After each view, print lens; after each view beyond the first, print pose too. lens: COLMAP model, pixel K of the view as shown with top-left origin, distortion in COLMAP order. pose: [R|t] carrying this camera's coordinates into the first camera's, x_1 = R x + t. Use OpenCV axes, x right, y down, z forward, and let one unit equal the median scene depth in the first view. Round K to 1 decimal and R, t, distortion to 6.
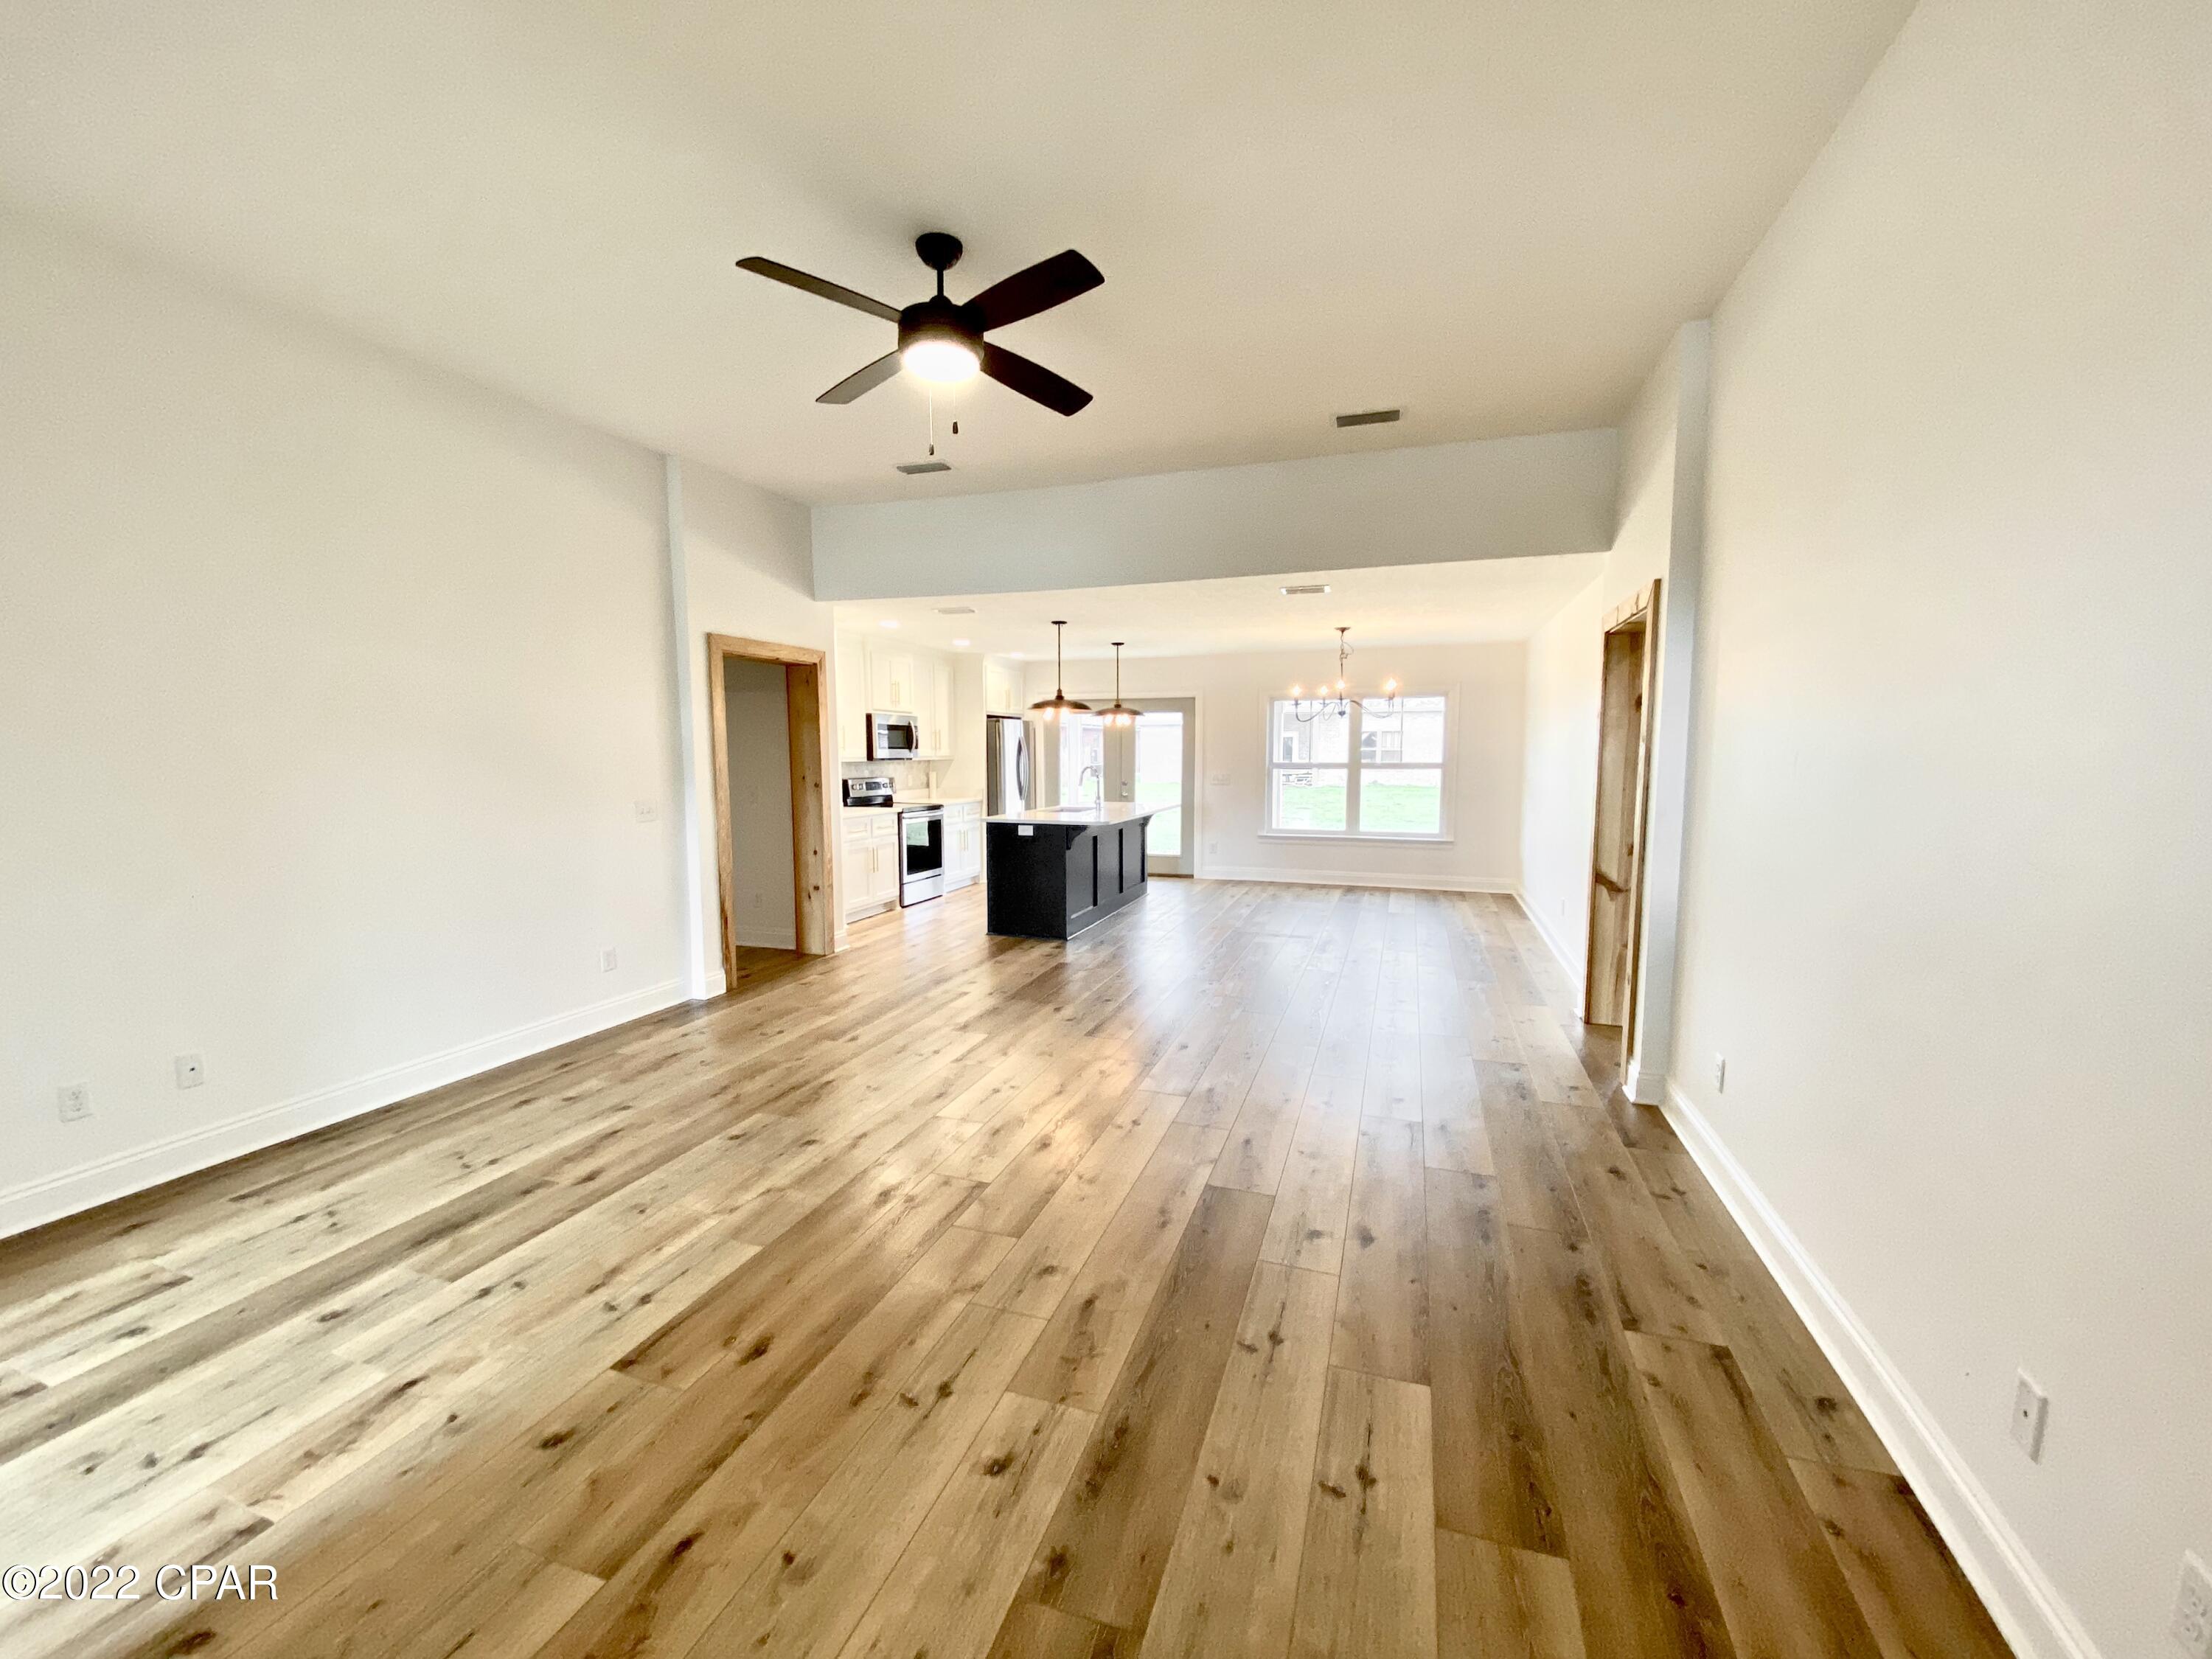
lens RADIAL K [[868.2, 0, 1101.8], [0, 868.2, 845.1], [0, 0, 1]] dist [0.000250, -0.000254]
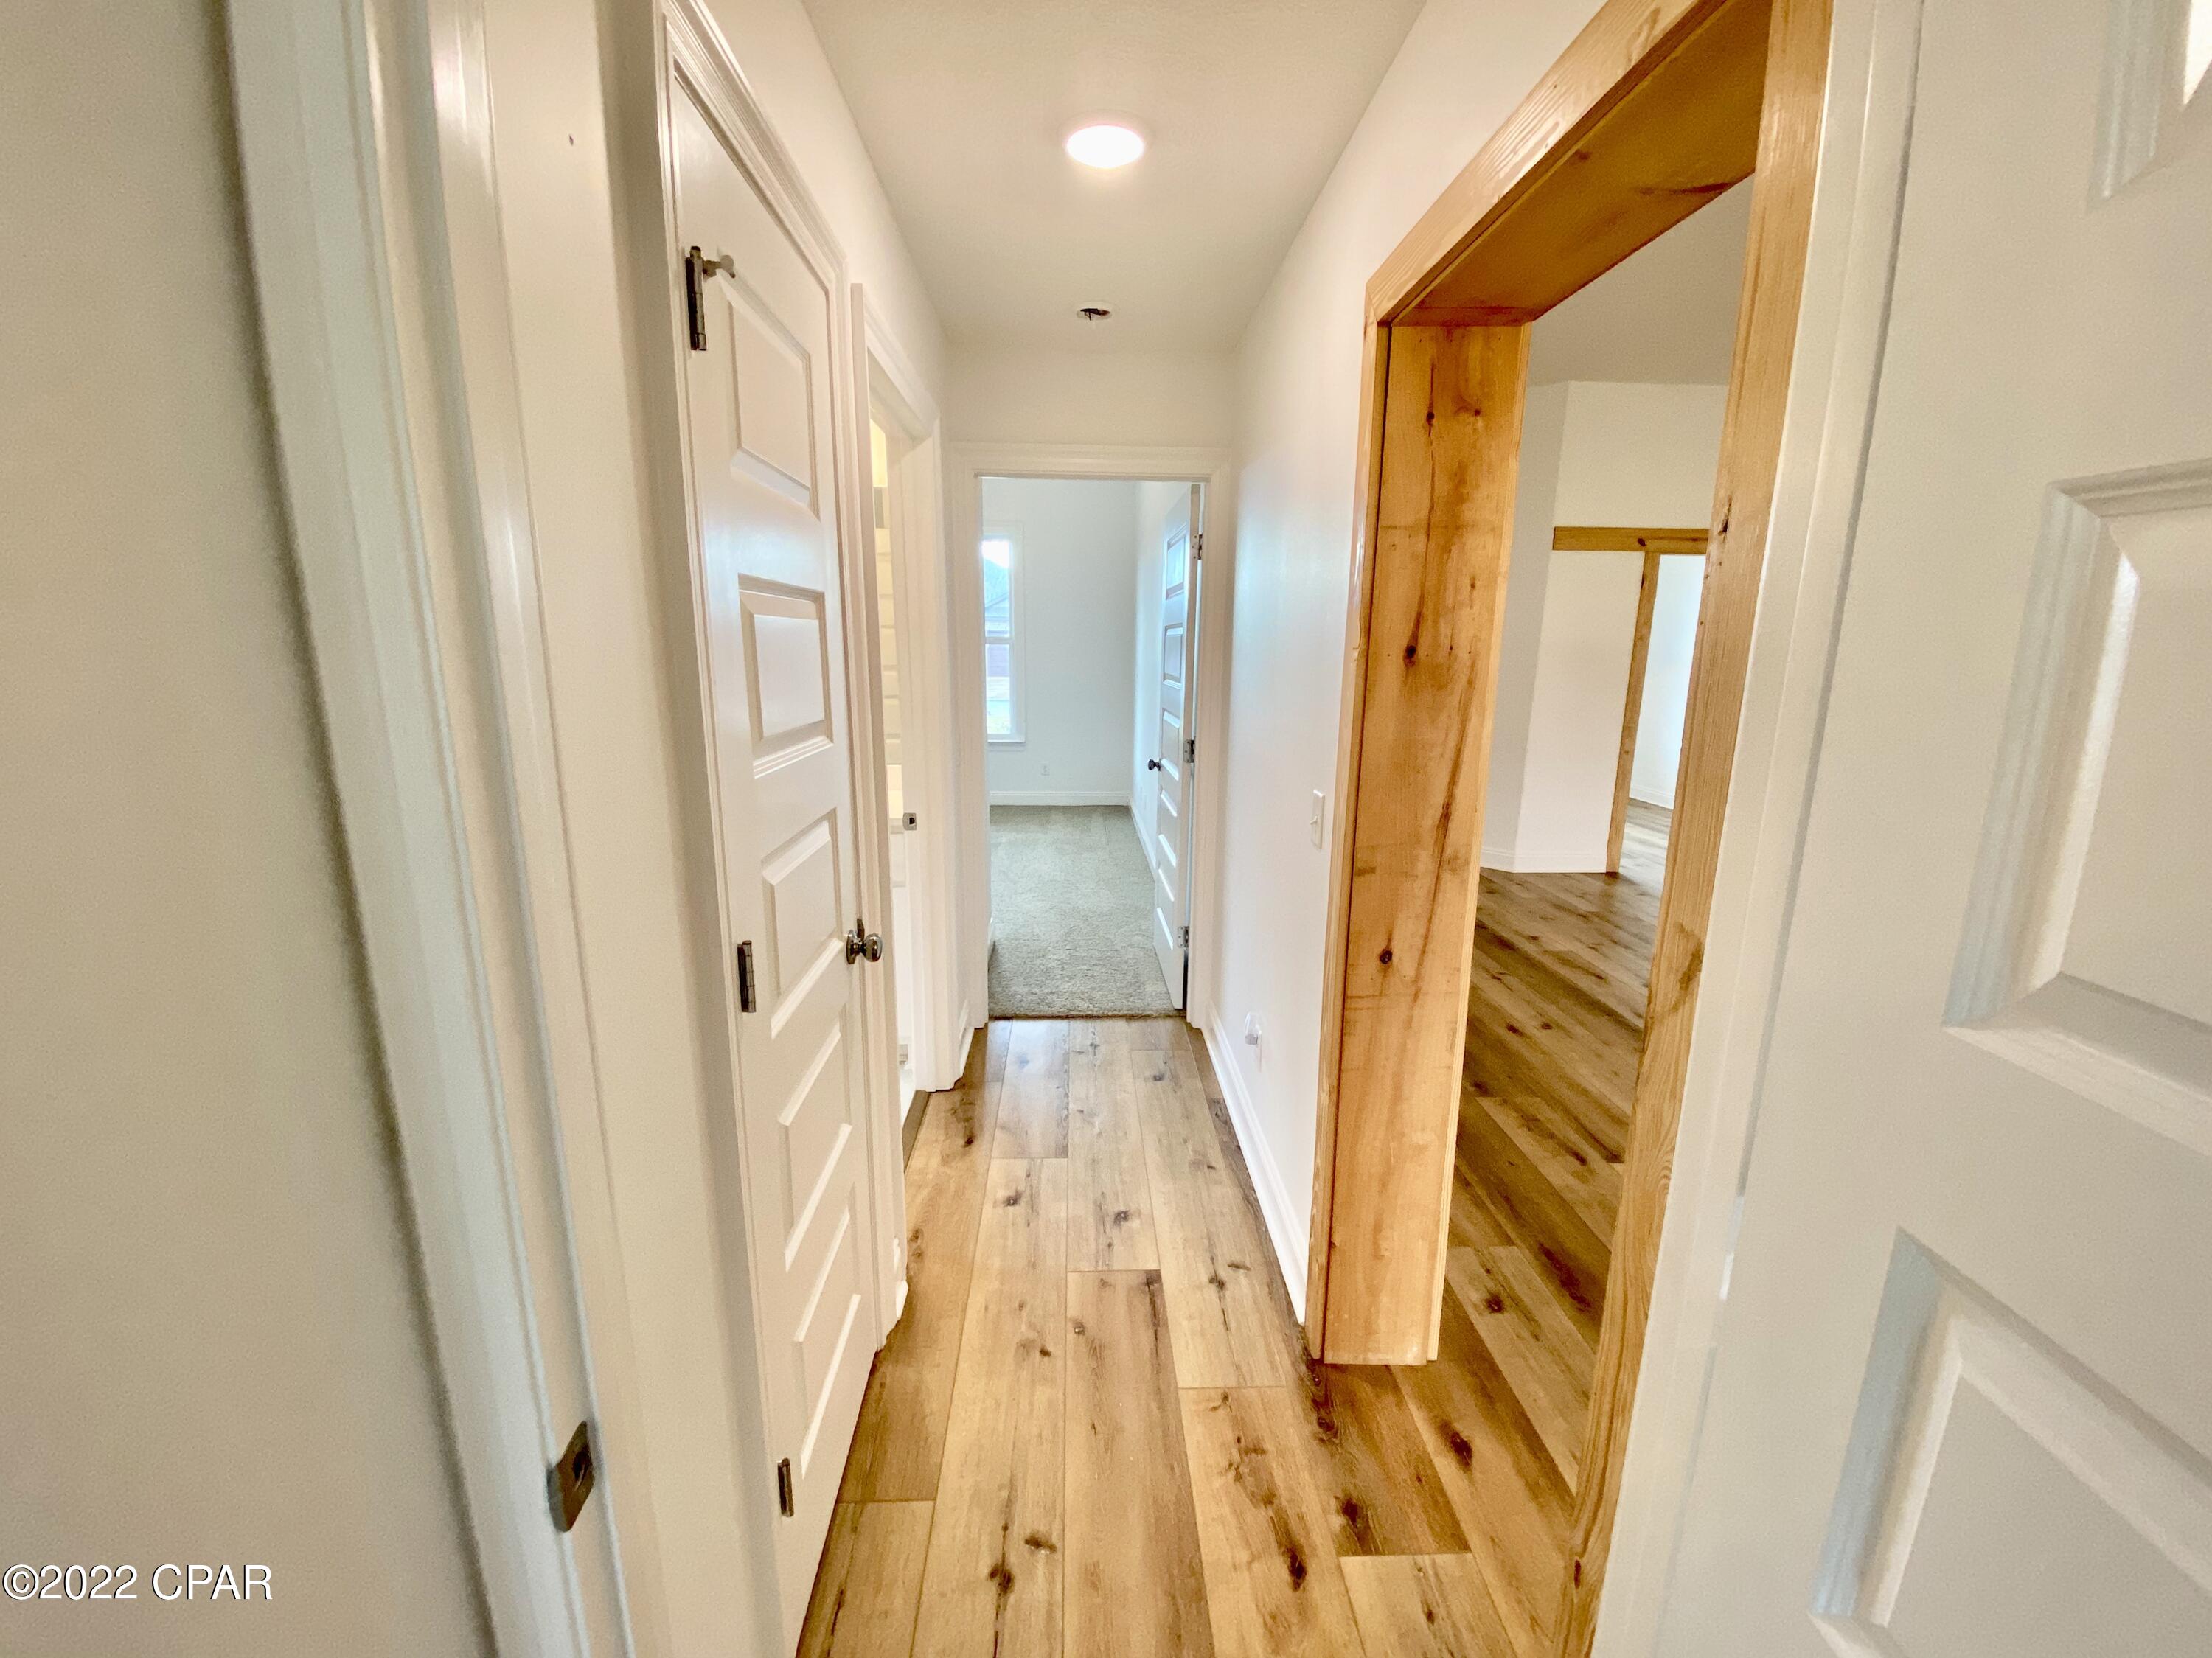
lens RADIAL K [[872.5, 0, 1106.0], [0, 872.5, 829.0], [0, 0, 1]] dist [0.000318, -0.000054]
pose [[-0.930450, 0.062882, -0.360984, 1.228861], [-0.054477, 0.950476, 0.305987, -0.184833], [0.362347, 0.304371, -0.880944, 1.705399]]
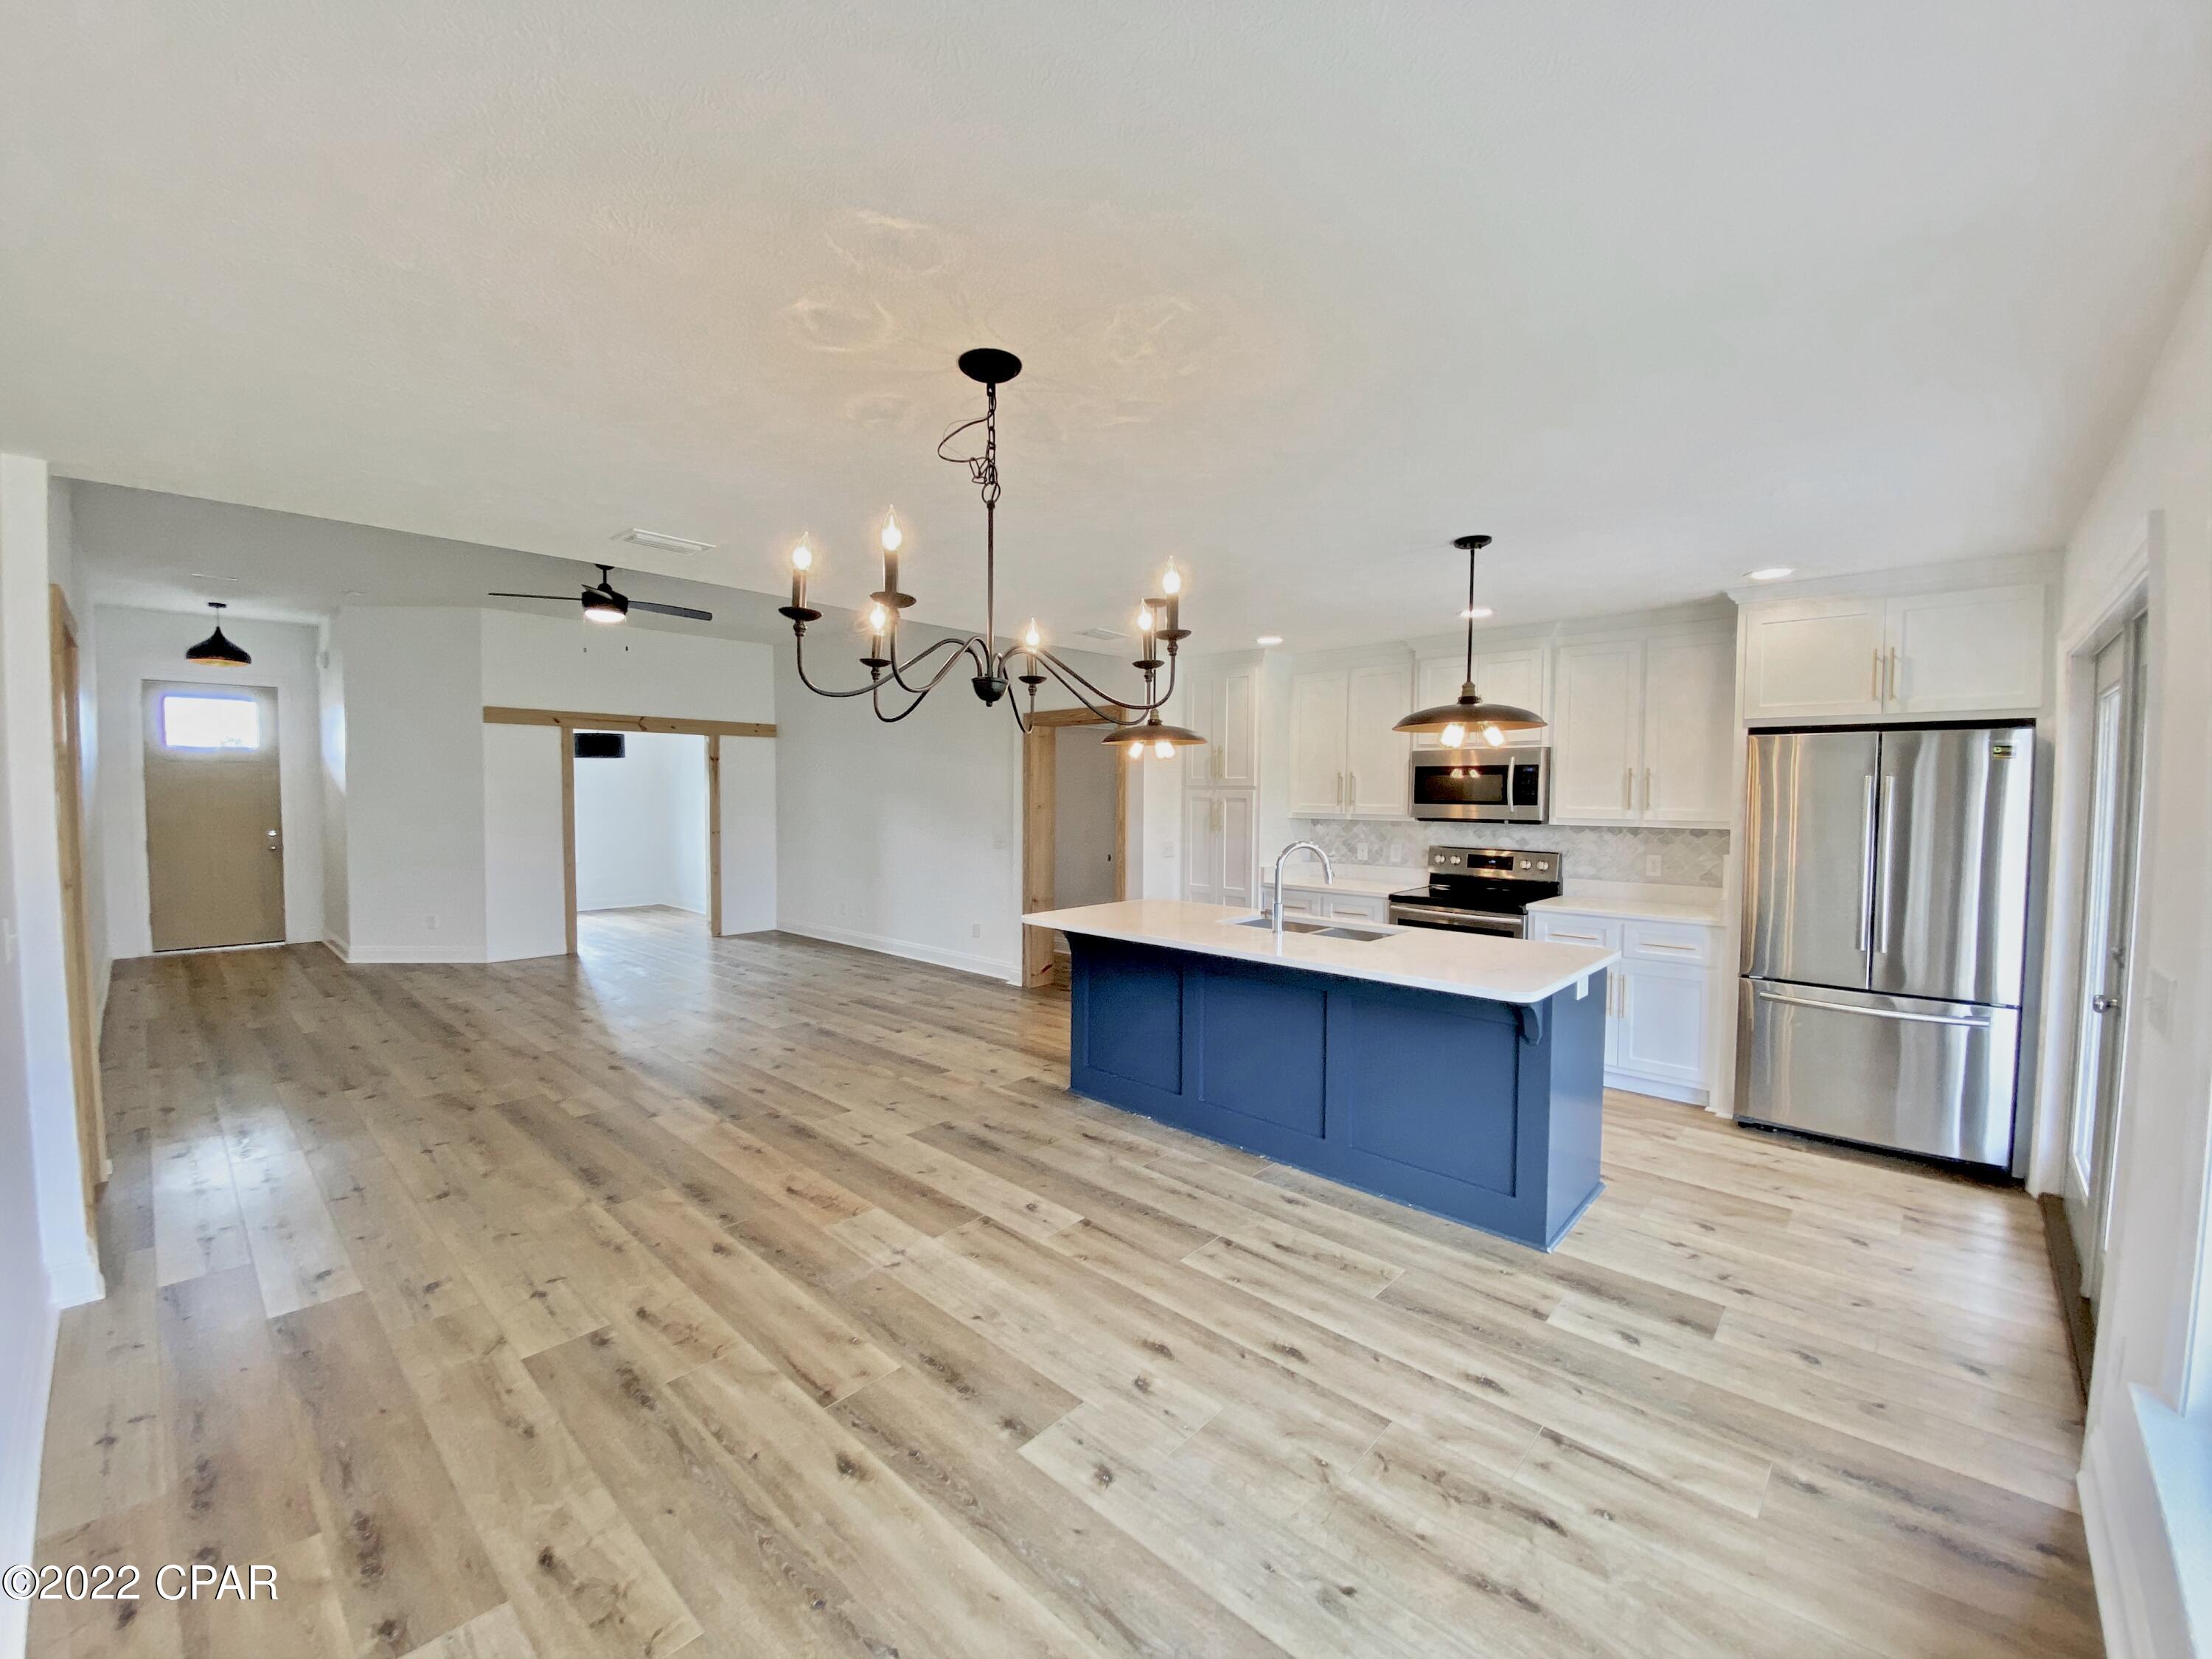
lens RADIAL K [[868.2, 0, 1101.8], [0, 868.2, 845.1], [0, 0, 1]] dist [0.000250, -0.000254]
pose [[-0.383791, 0.056011, -0.921720, 1.314664], [-0.111389, 0.988062, 0.106423, -0.361303], [0.916677, 0.143514, -0.372970, 2.953696]]
